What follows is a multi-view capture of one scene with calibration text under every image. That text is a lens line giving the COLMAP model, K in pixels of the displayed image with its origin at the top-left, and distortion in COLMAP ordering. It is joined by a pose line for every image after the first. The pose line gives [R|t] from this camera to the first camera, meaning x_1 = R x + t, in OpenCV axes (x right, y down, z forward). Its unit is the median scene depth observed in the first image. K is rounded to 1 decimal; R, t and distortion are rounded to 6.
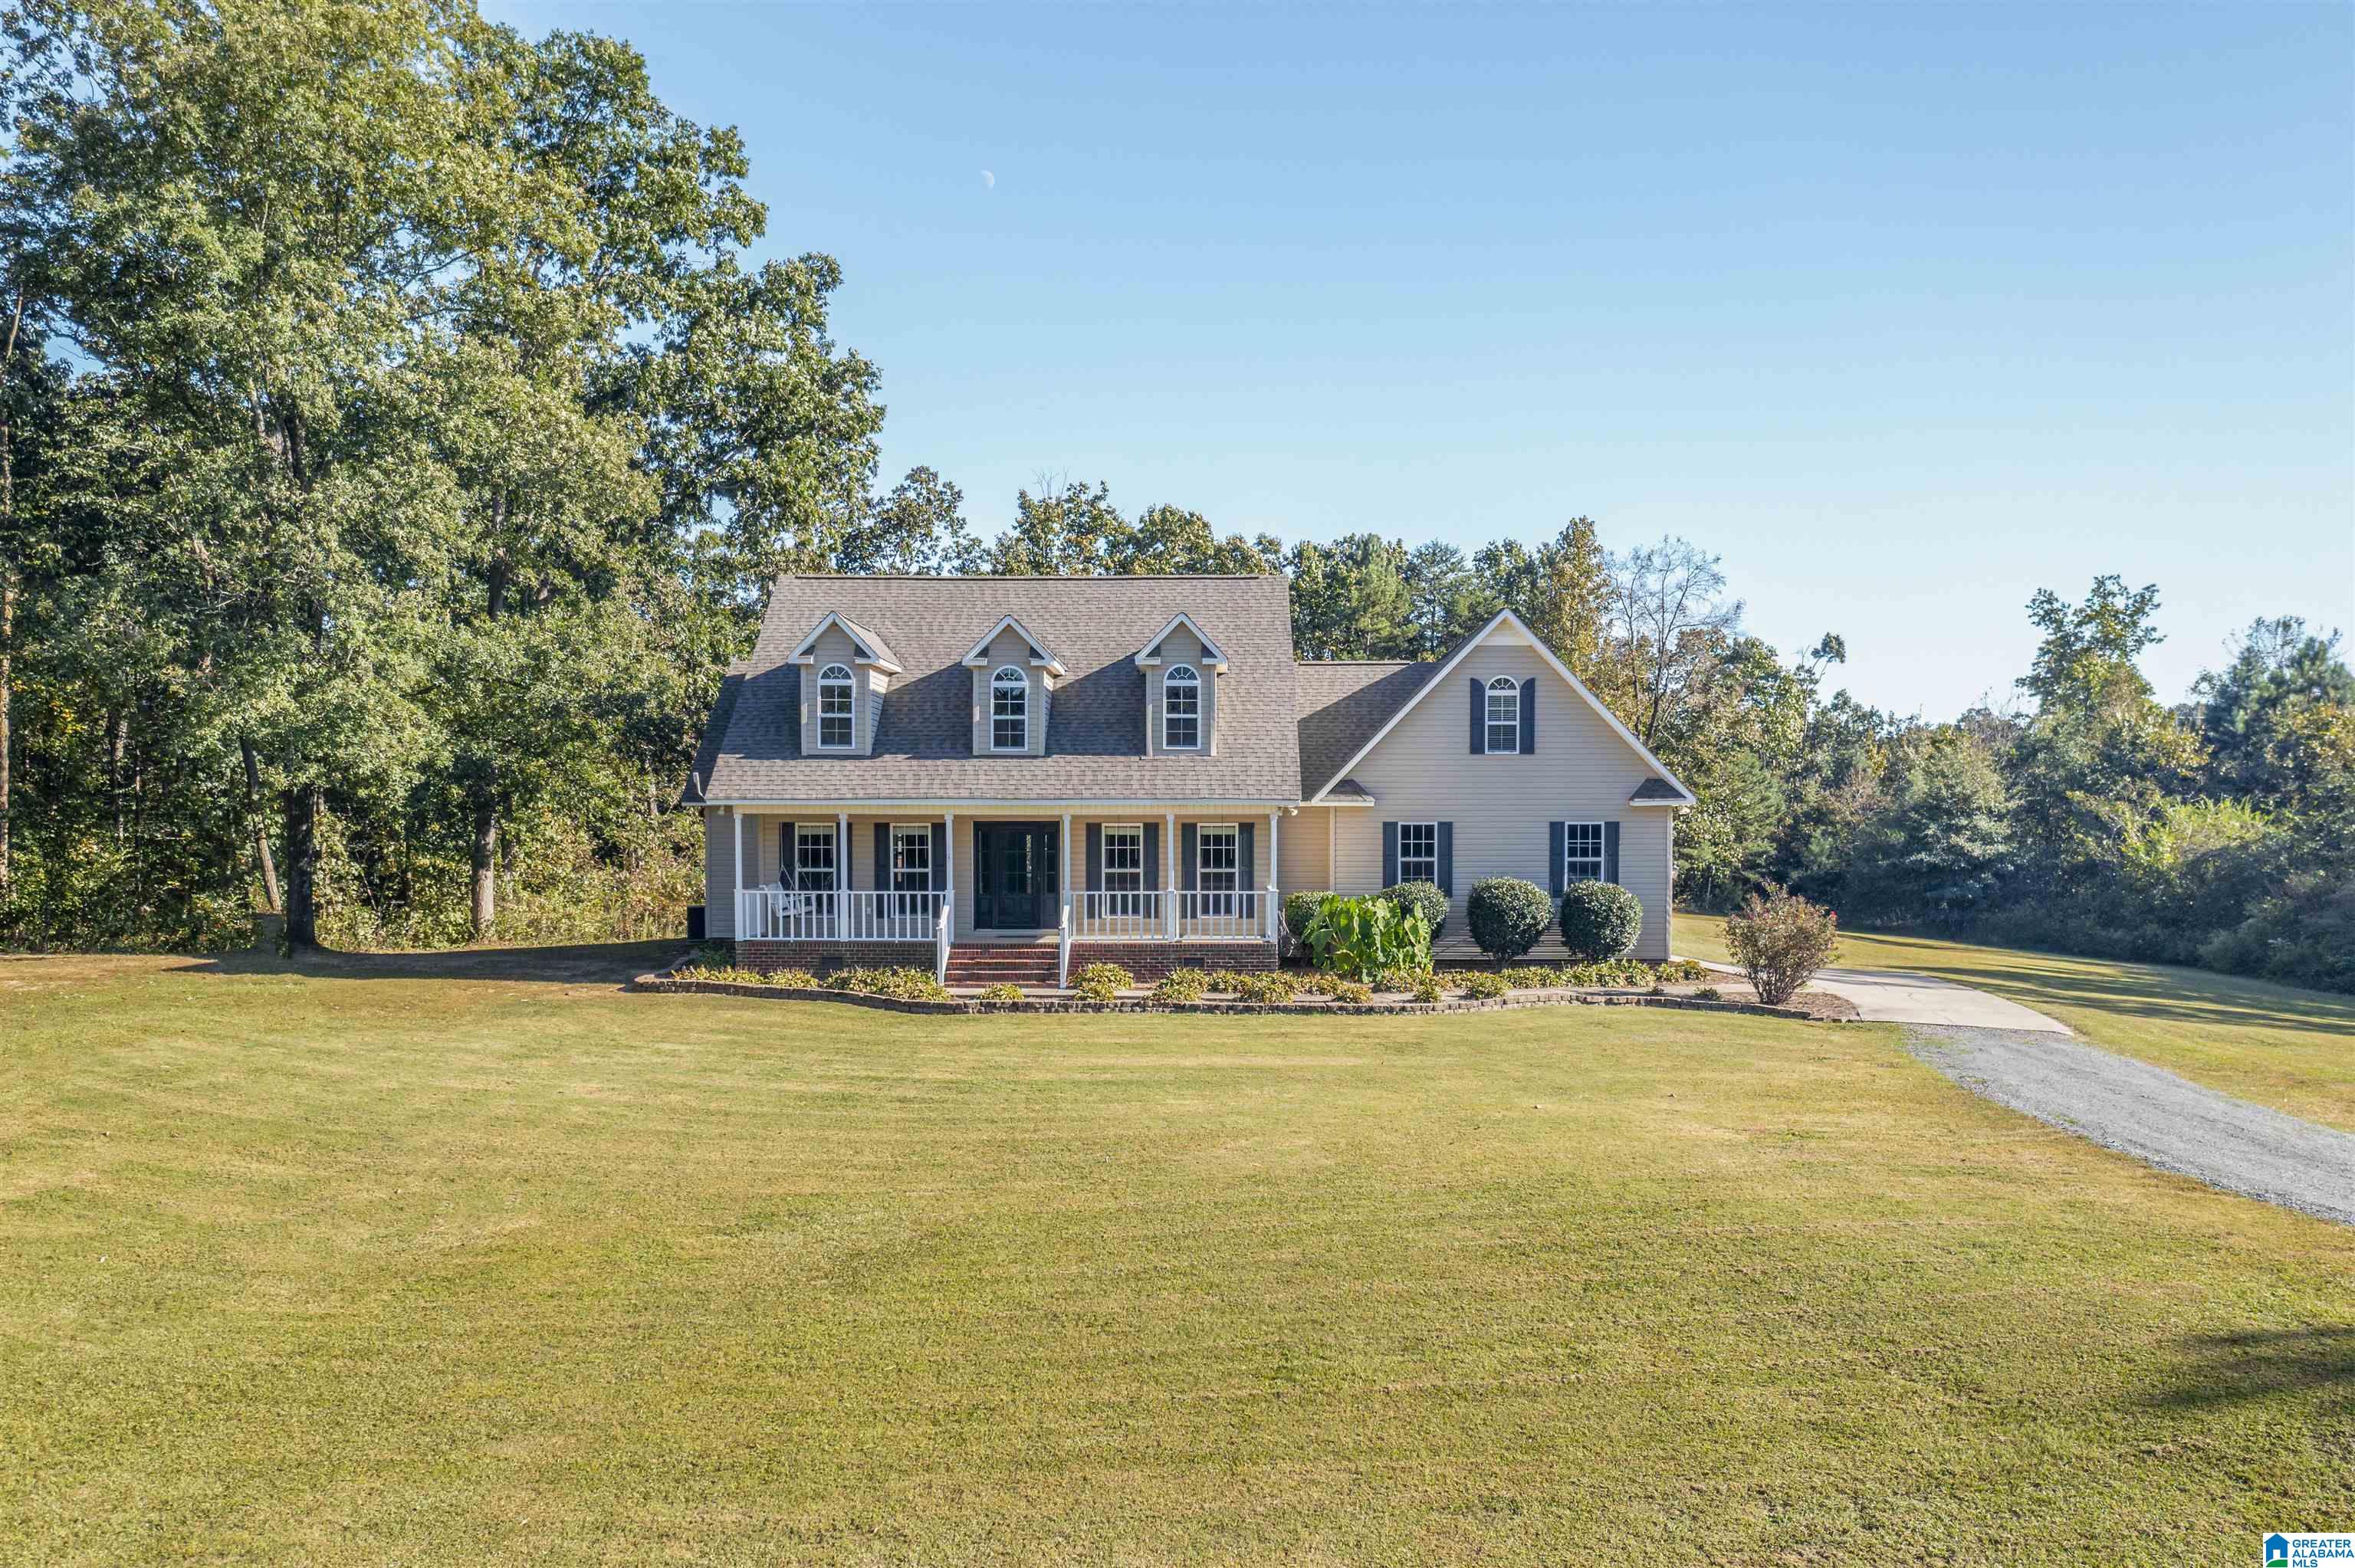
lens RADIAL K [[1896.1, 0, 1220.8], [0, 1896.1, 922.0], [0, 0, 1]] dist [-0.009746, 0.002170]
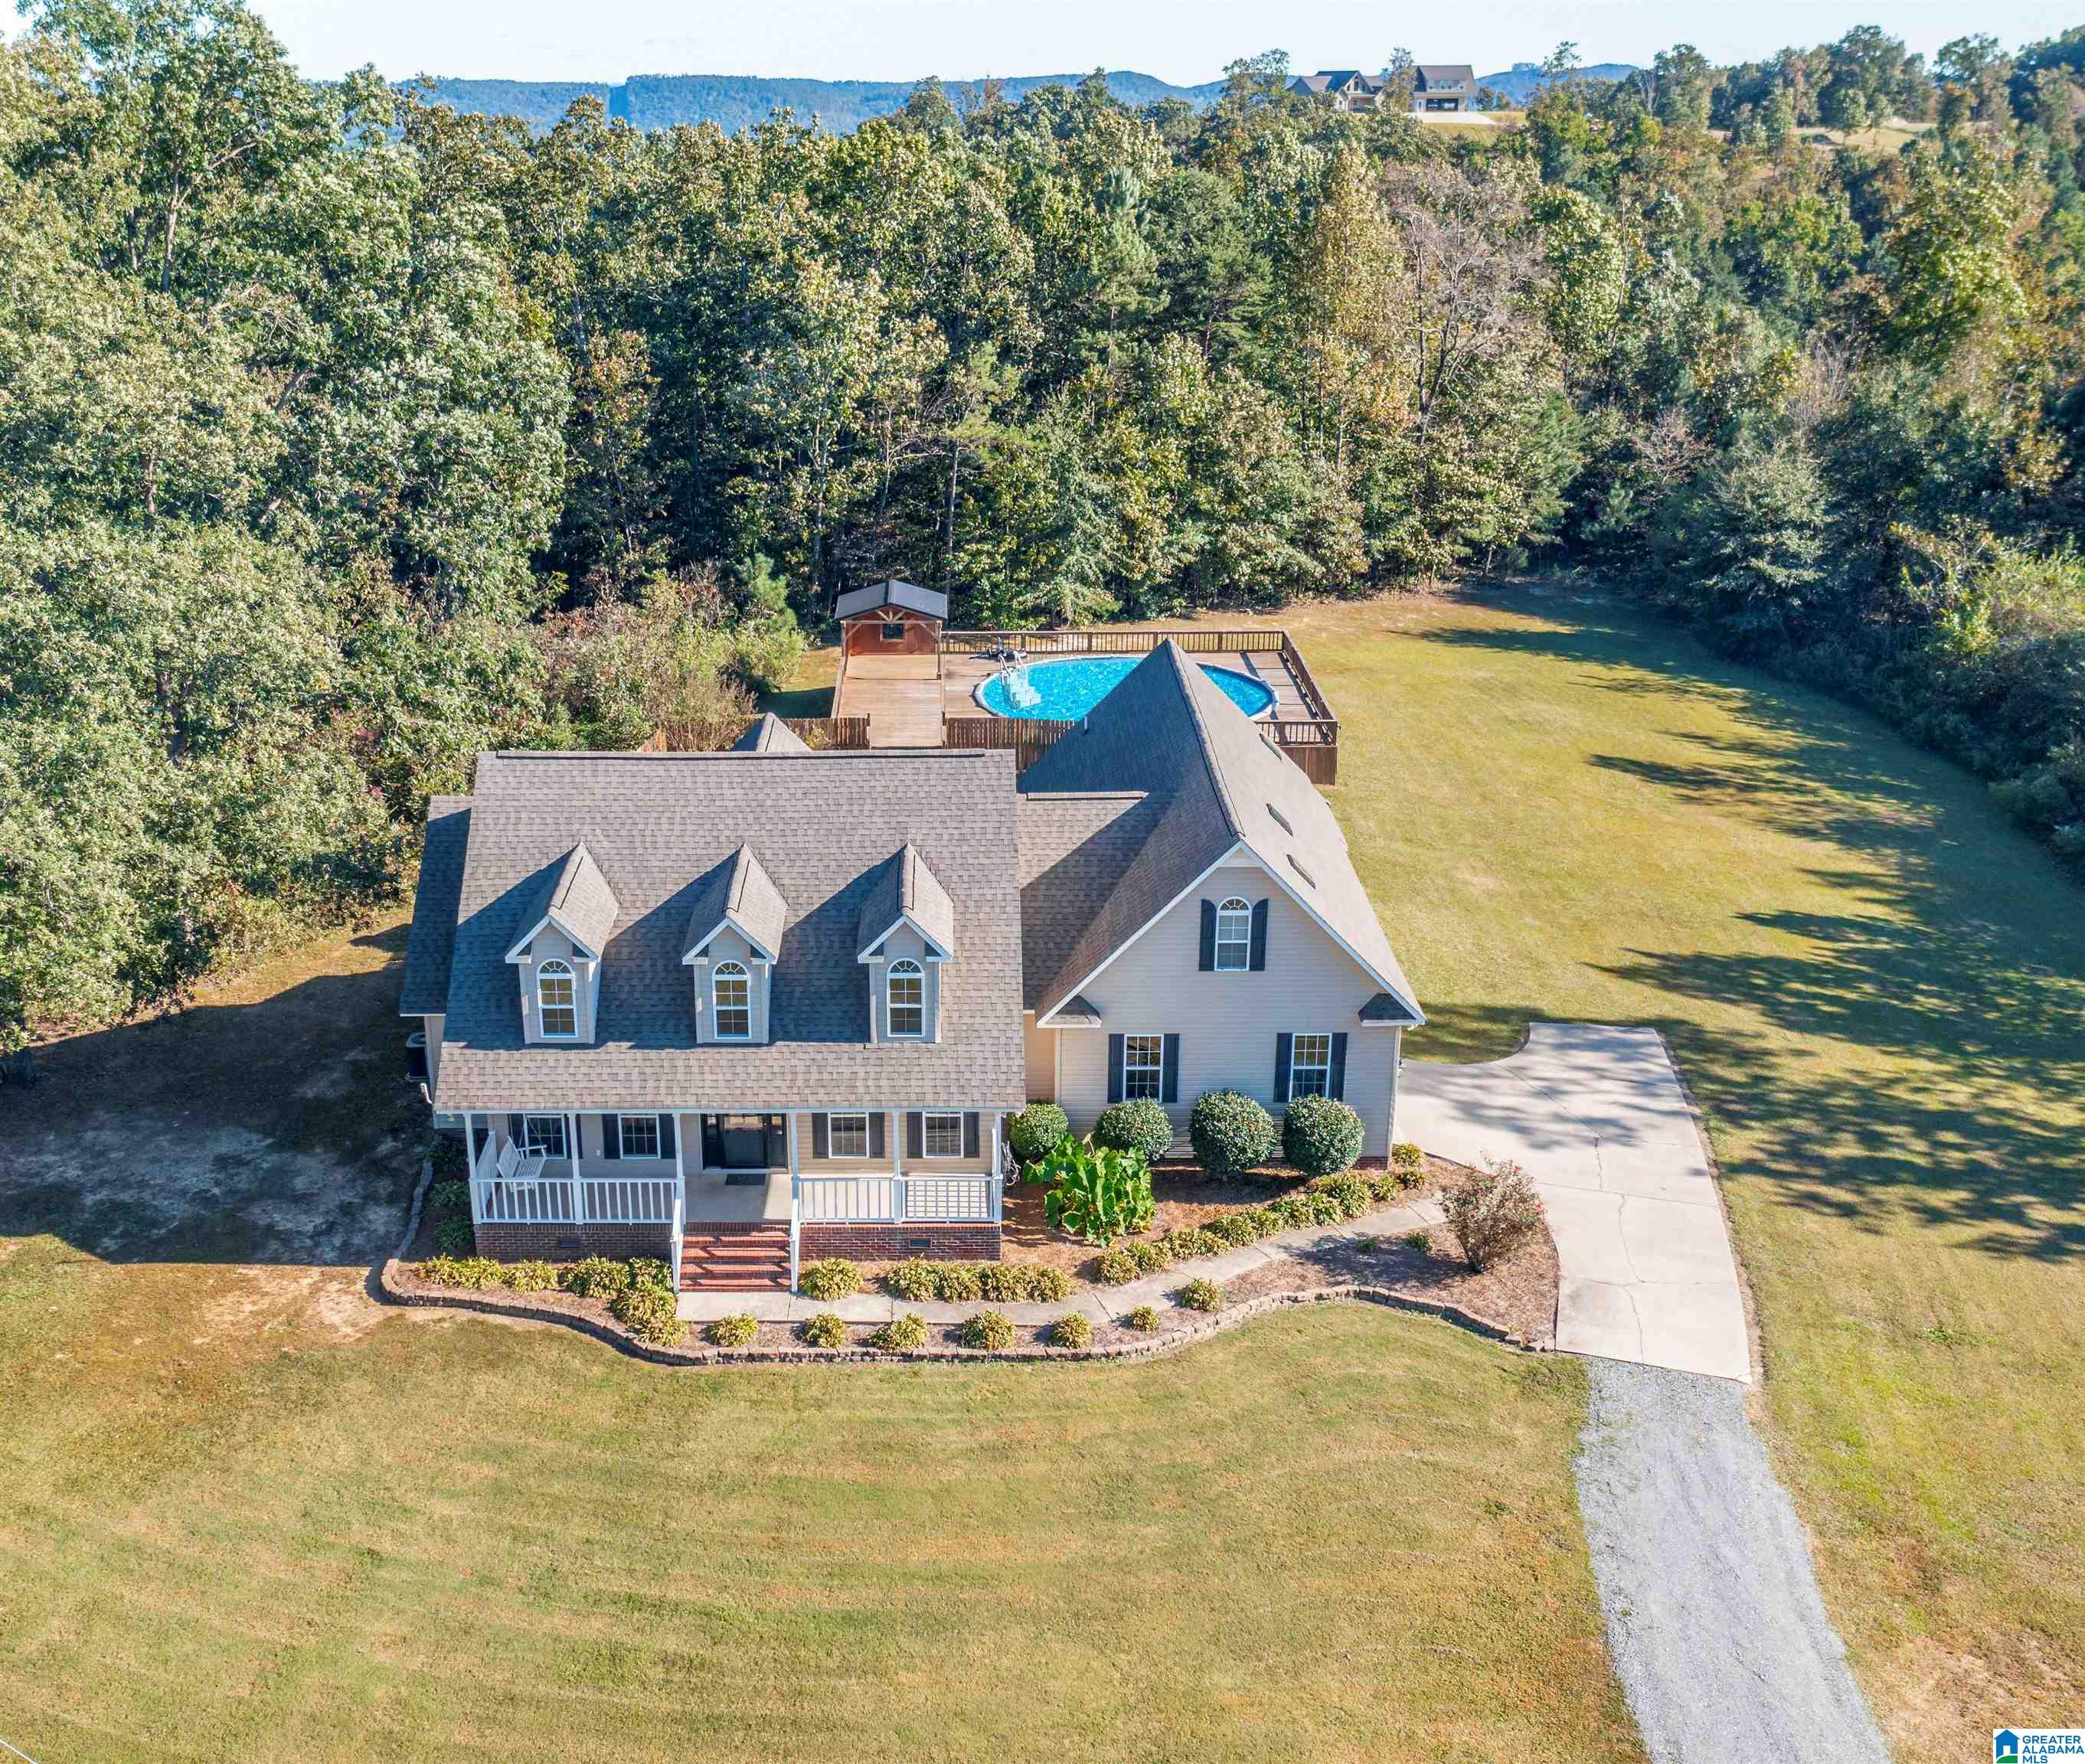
lens RADIAL K [[2141.3, 0, 943.3], [0, 2141.3, 917.0], [0, 0, 1]] dist [-0.011482, 0.017654]
pose [[0.999991, -0.003703, -0.002146, 0.001559], [0.004187, 0.950385, 0.311048, -0.495463], [0.000888, -0.311054, 0.950392, -0.049216]]
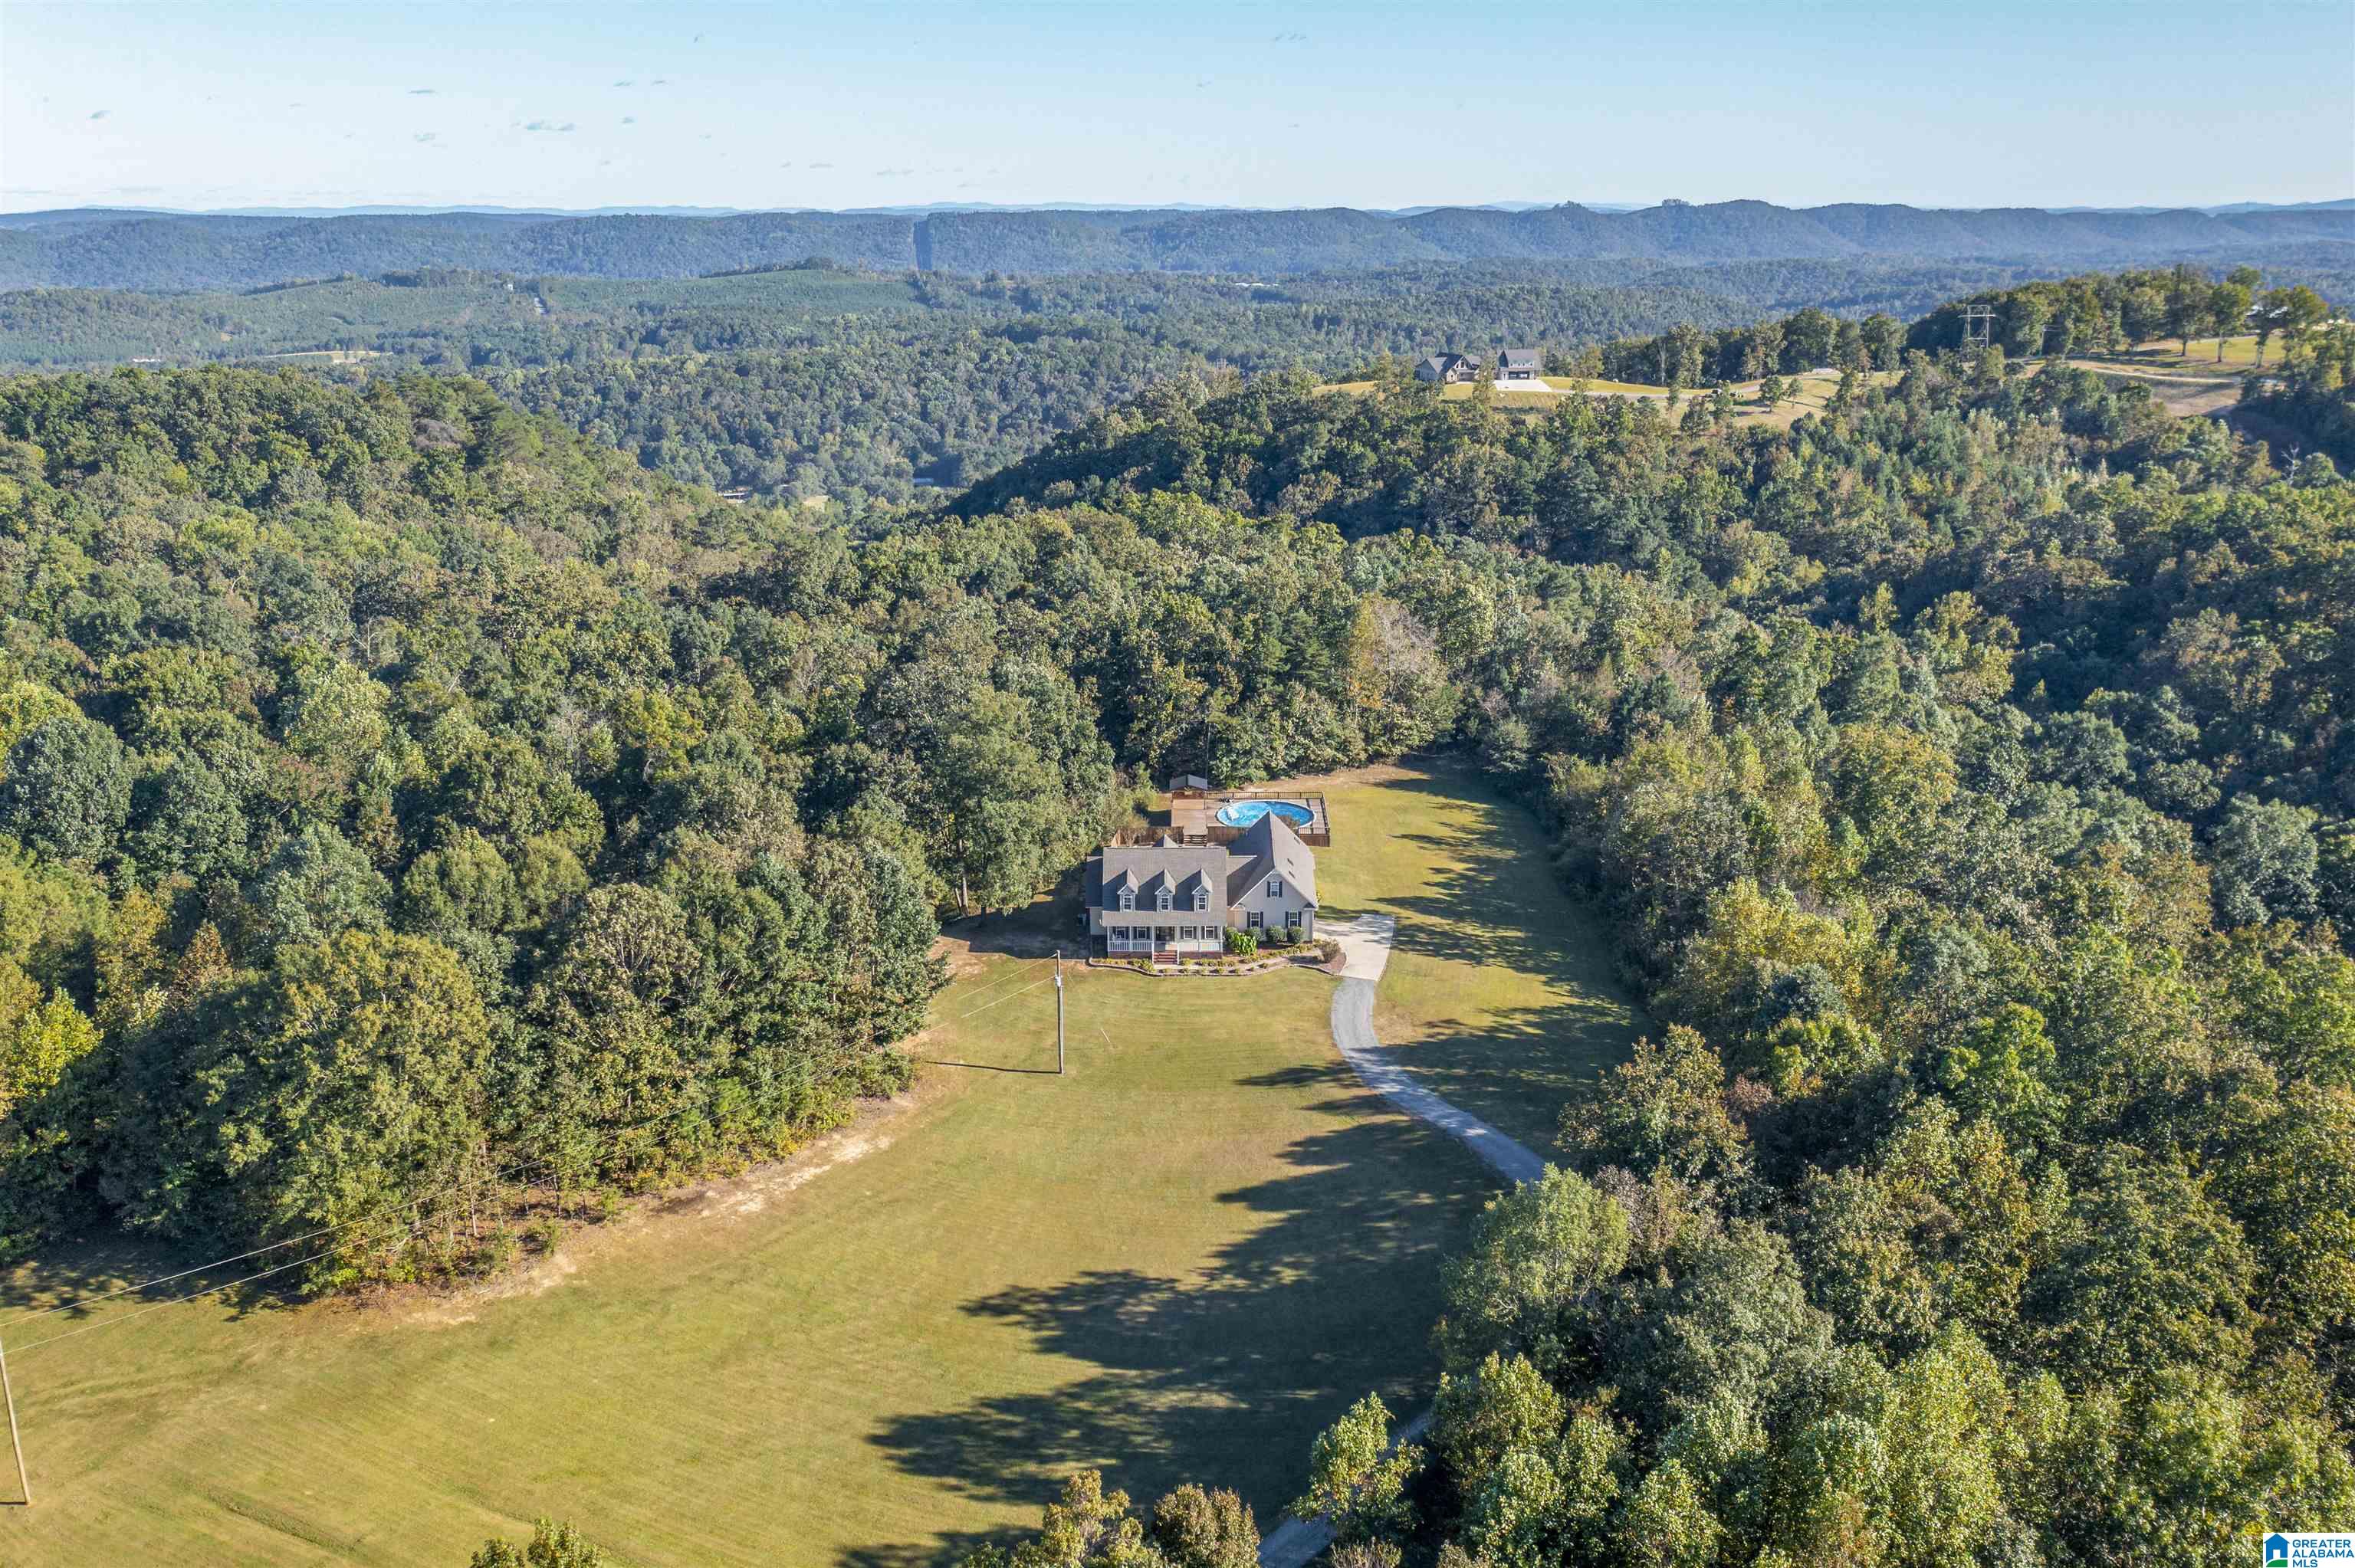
lens RADIAL K [[1879.5, 0, 1177.5], [0, 1879.5, 784.0], [0, 0, 1]] dist [-0.010547, -0.004474]
pose [[0.999968, -0.002409, -0.007654, -0.043974], [0.004227, 0.968912, 0.247370, -1.514406], [0.006820, -0.247395, 0.968891, -3.352598]]
